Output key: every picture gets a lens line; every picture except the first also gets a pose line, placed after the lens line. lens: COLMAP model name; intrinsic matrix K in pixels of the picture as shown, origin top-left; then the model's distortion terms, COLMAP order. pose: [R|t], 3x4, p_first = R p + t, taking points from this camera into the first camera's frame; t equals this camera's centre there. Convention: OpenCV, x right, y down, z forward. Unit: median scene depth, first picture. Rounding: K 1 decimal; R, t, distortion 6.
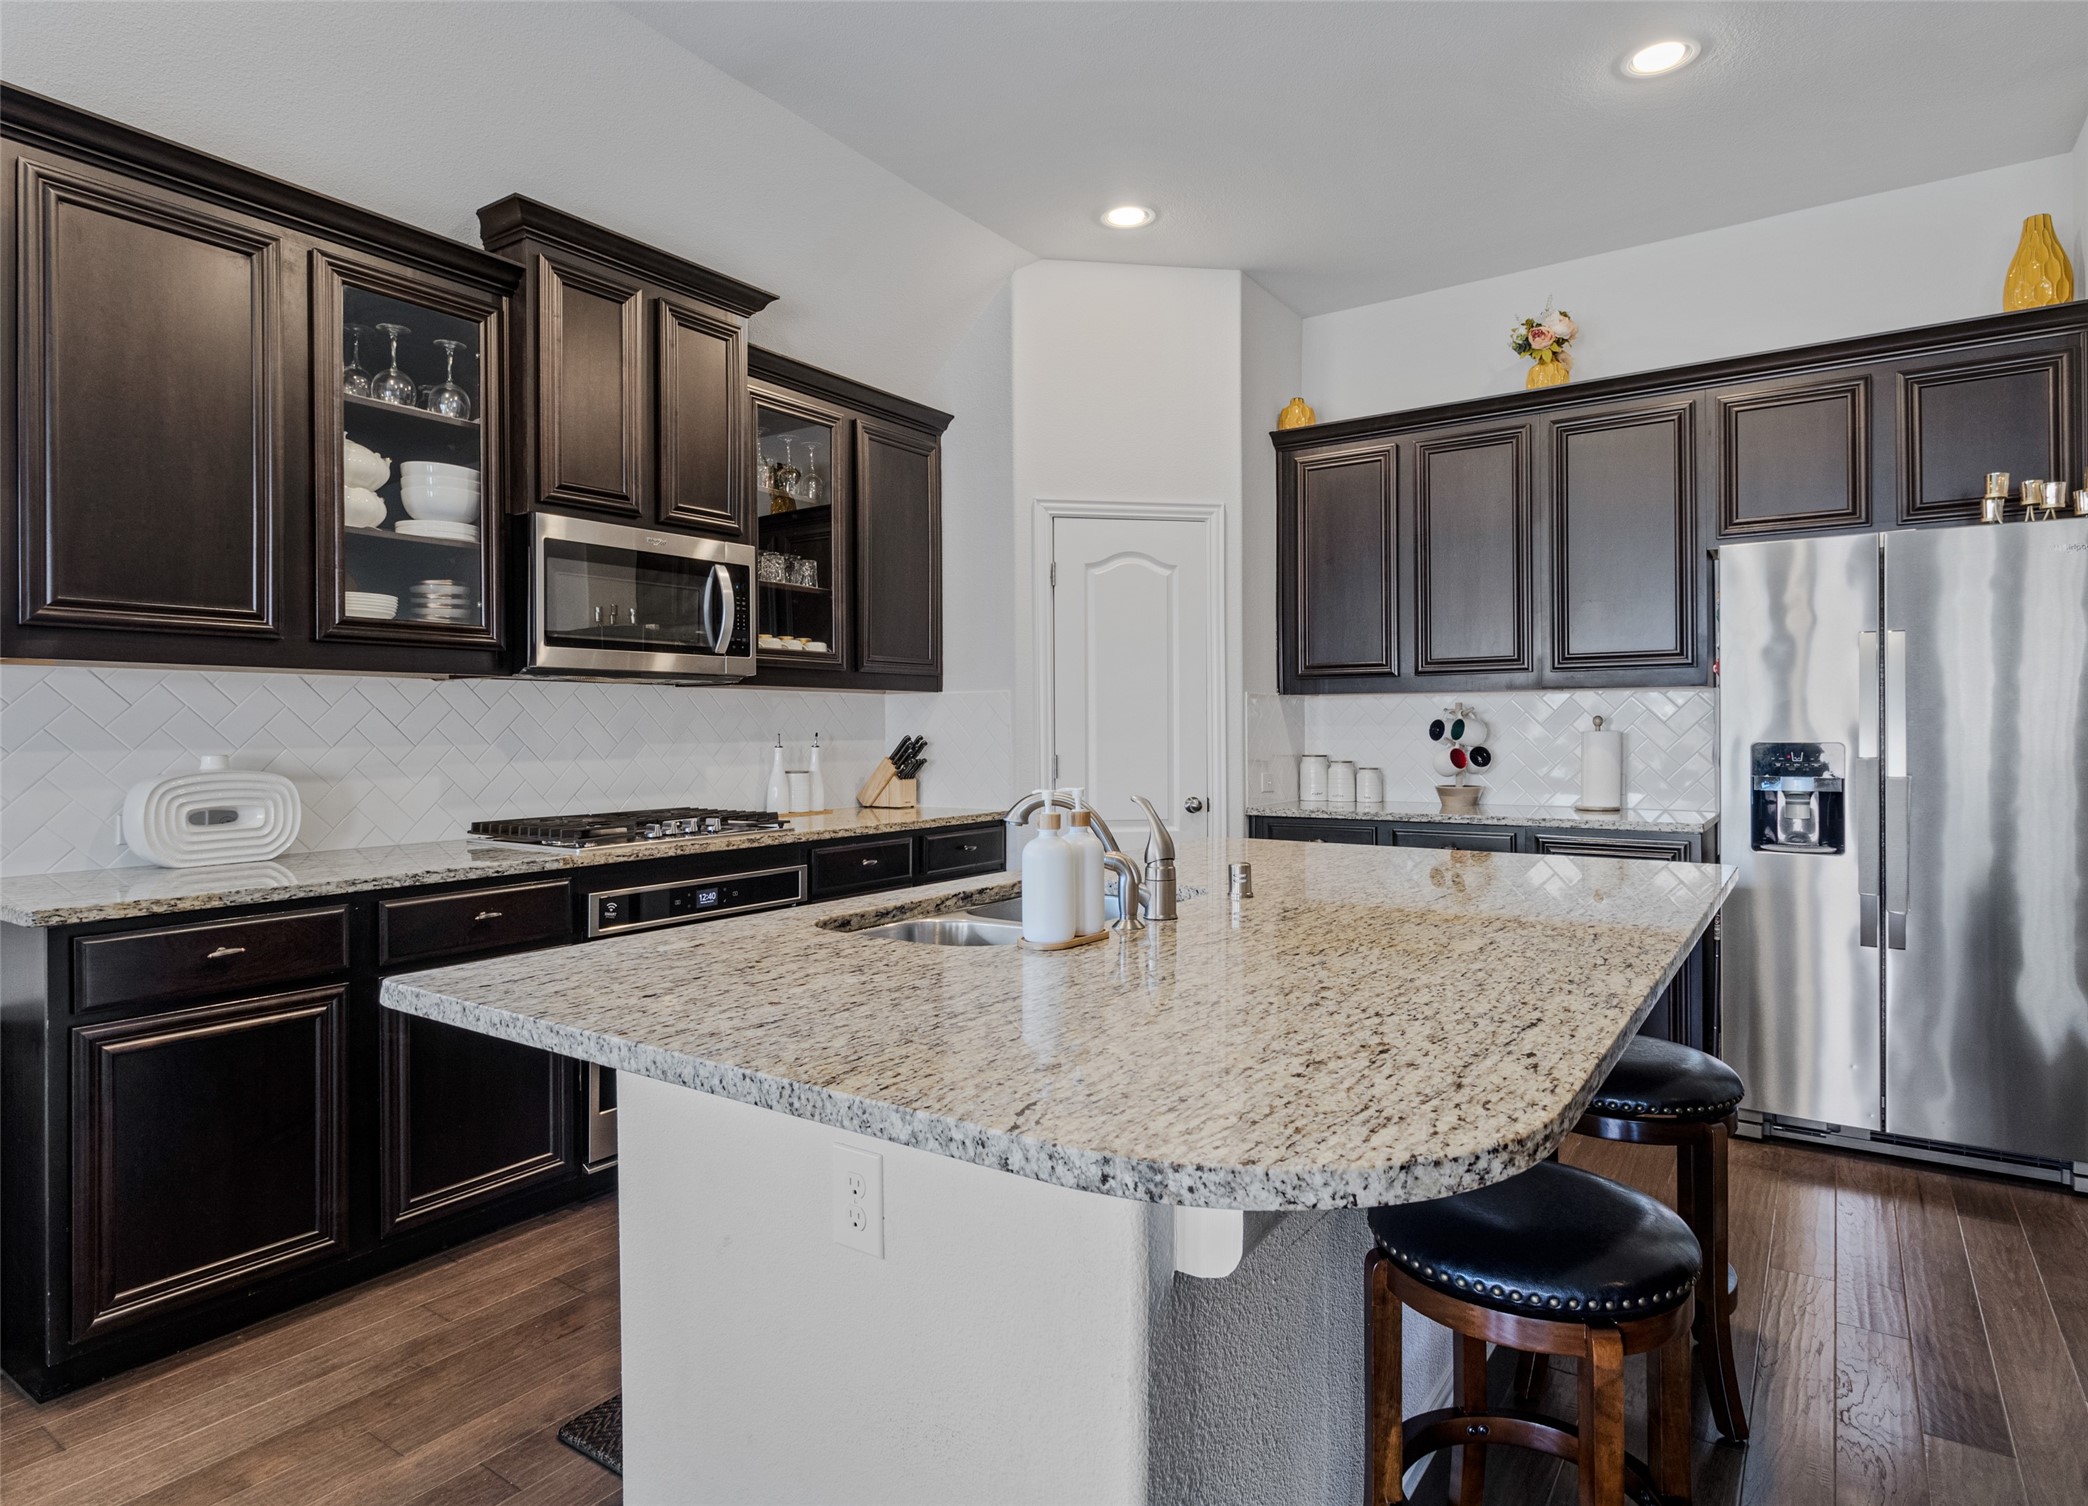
lens RADIAL K [[1132.7, 0, 1068.7], [0, 1132.7, 727.8], [0, 0, 1]] dist [-0.002375, 0.000035]
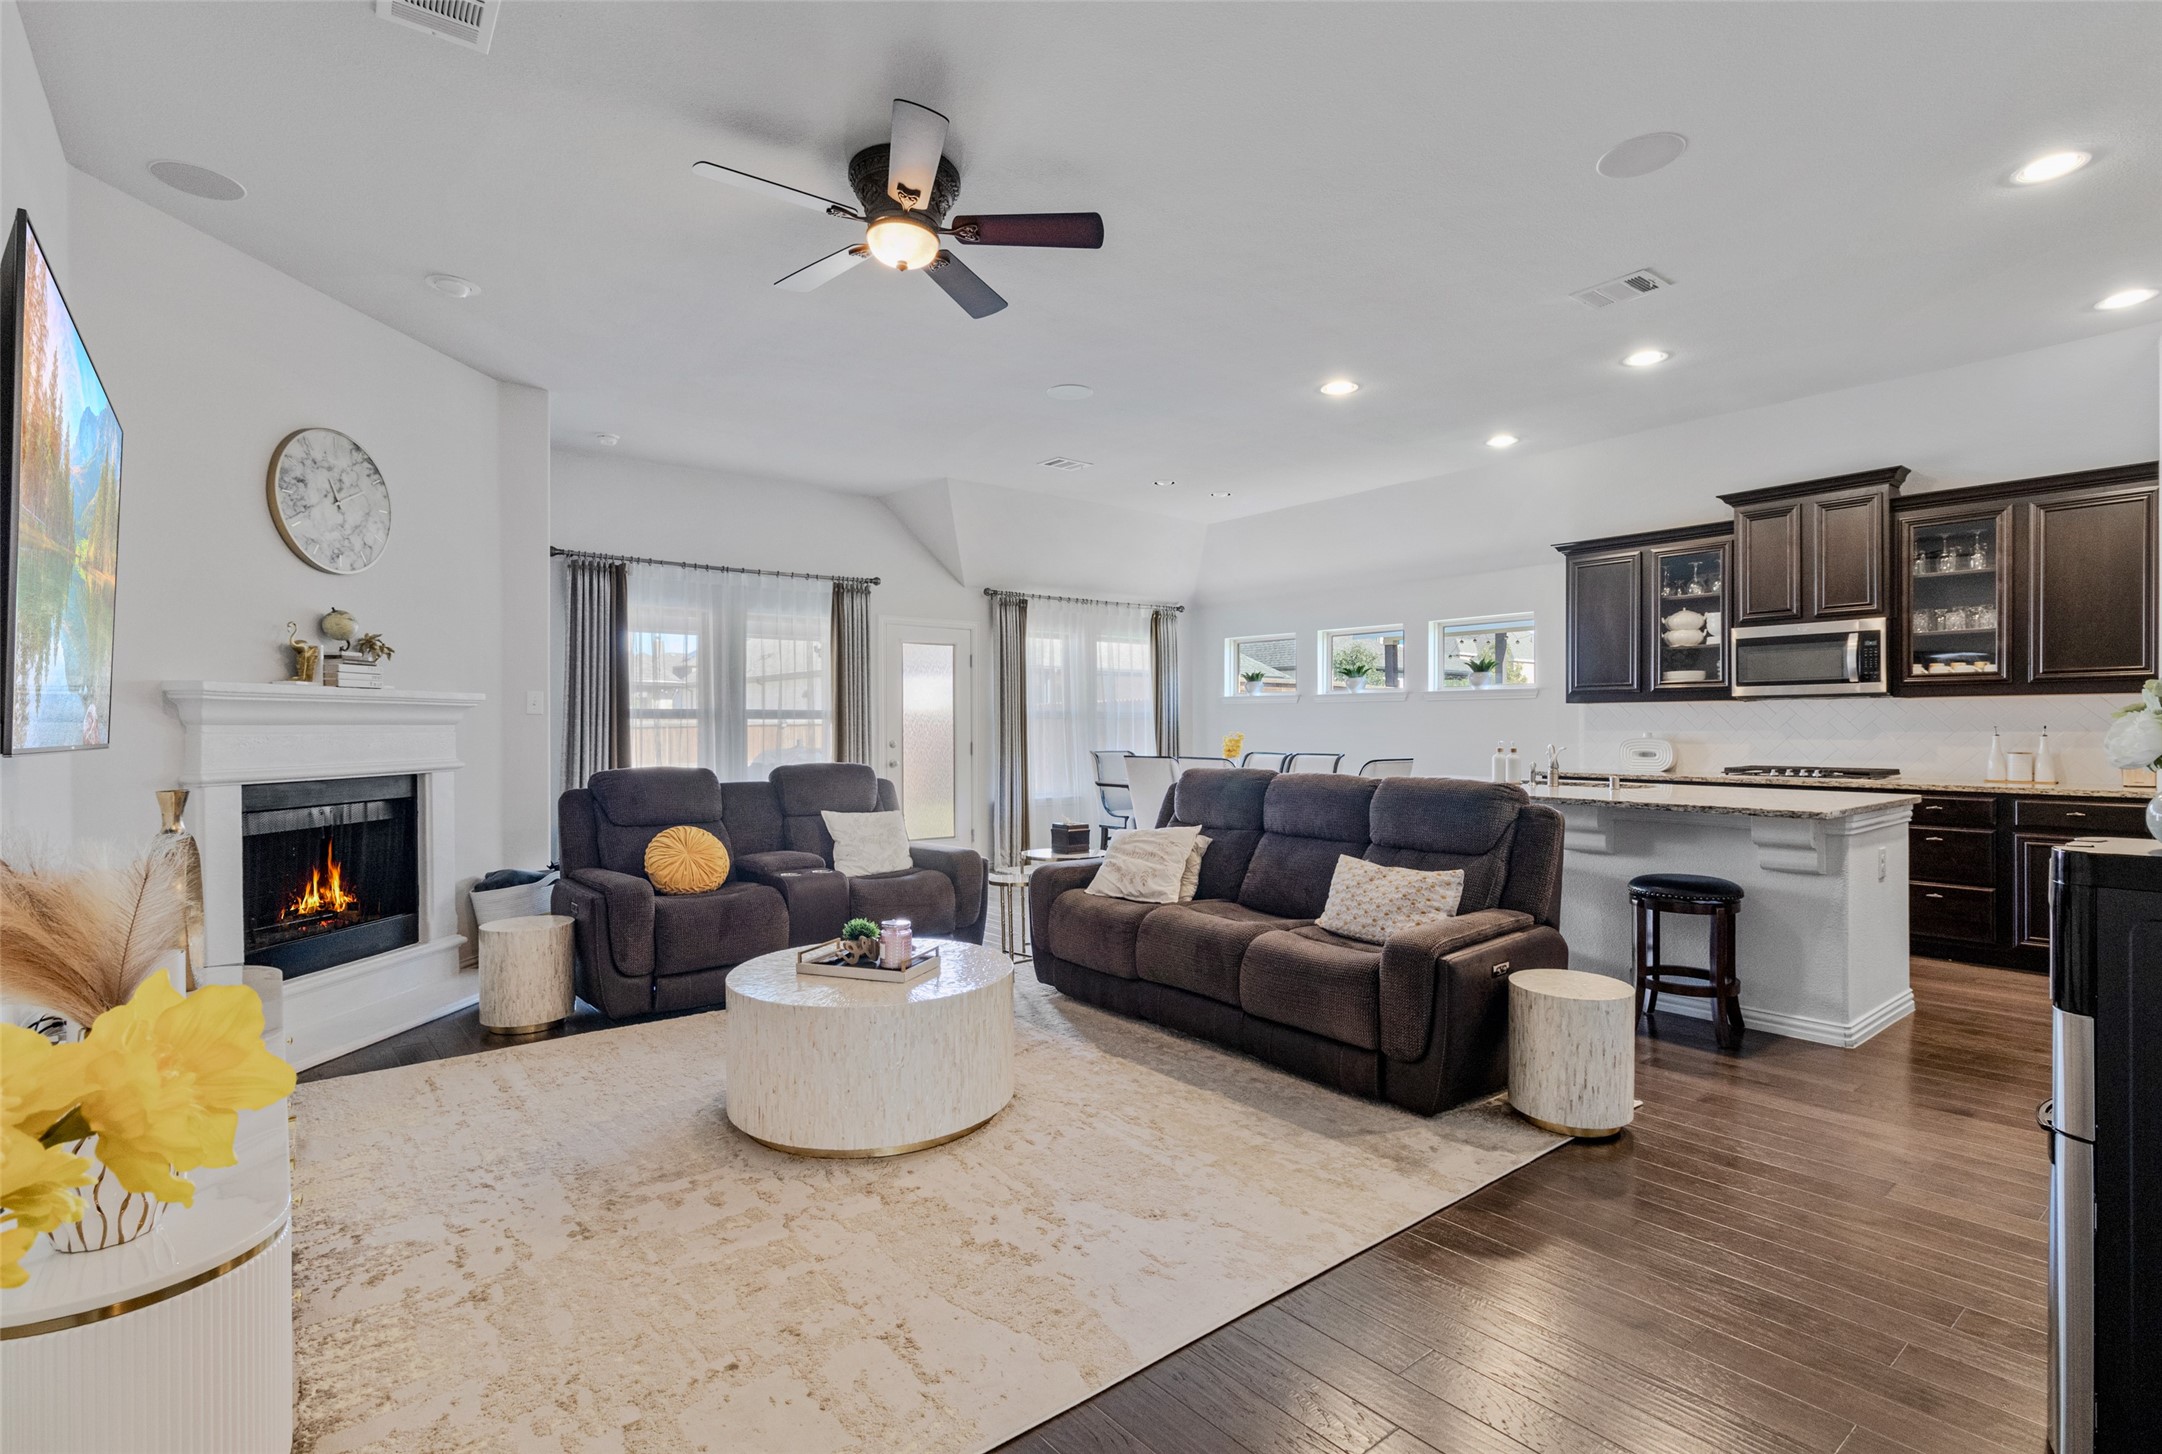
lens RADIAL K [[1022.5, 0, 1081.0], [0, 1022.5, 727.0], [0, 0, 1]] dist [0.001785, 0.000123]
pose [[-0.284995, 0.008201, -0.958494, 1.777575], [0.007906, 0.999949, 0.006205, -0.014469], [0.958496, -0.005810, -0.285046, 0.306015]]
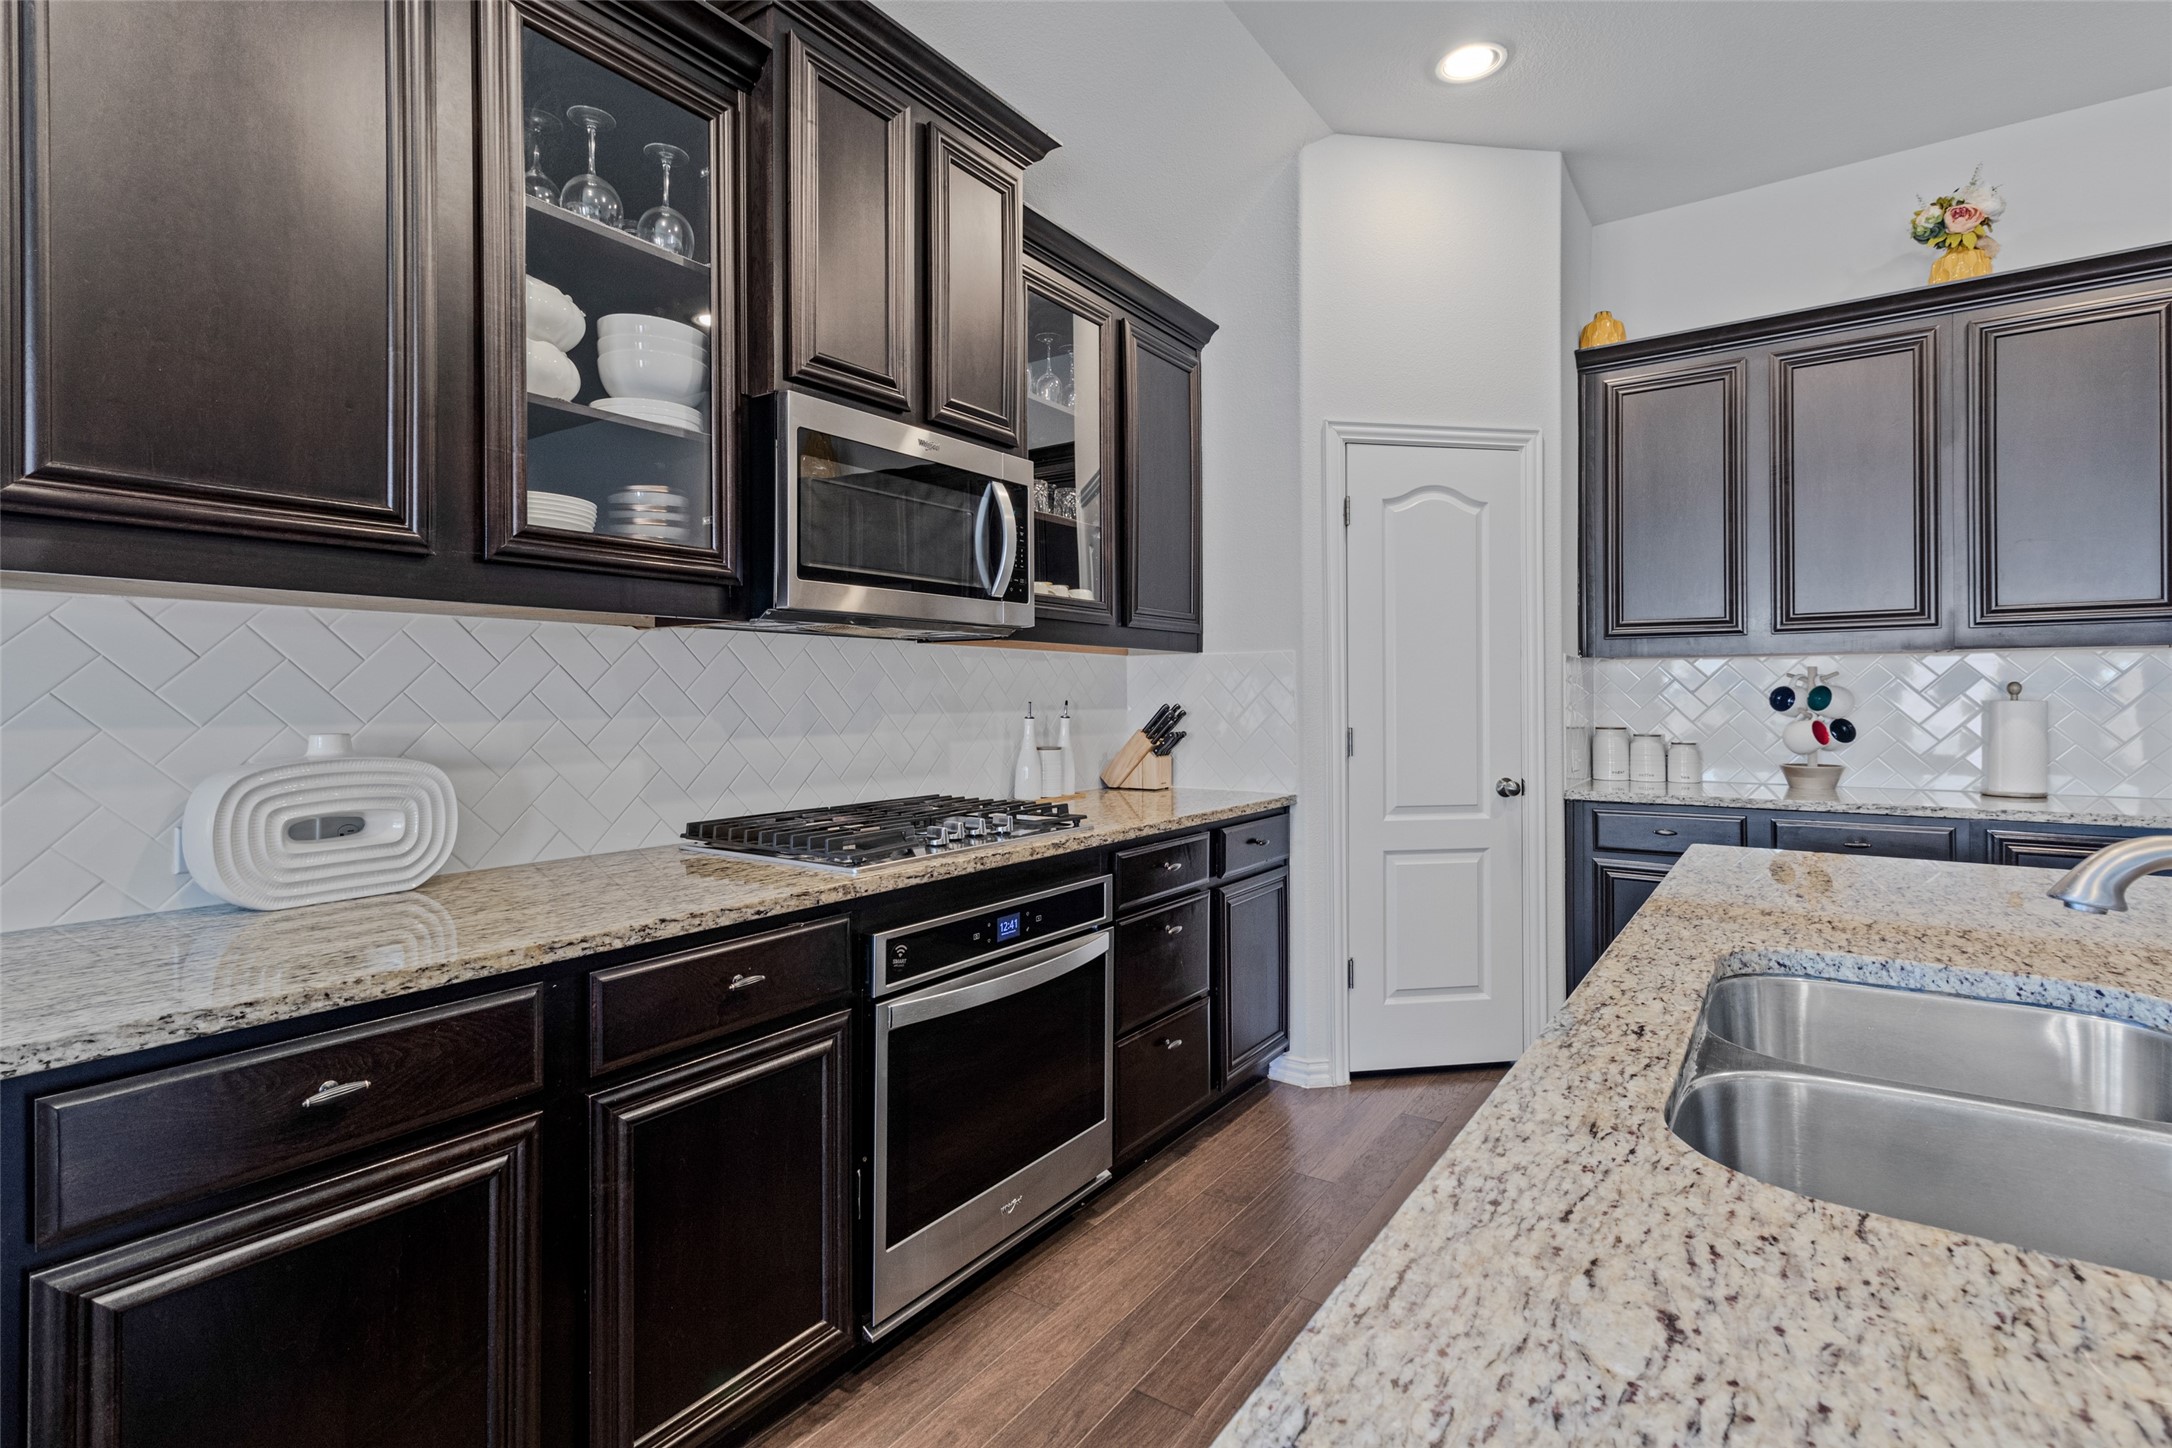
lens RADIAL K [[1014.7, 0, 1114.2], [0, 1014.7, 693.1], [0, 0, 1]] dist [0.002973, 0.000748]
pose [[0.999984, 0.001898, -0.005234, -0.246005], [-0.001912, 0.999995, -0.002595, 0.000869], [0.005229, 0.002605, 0.999983, 0.342523]]
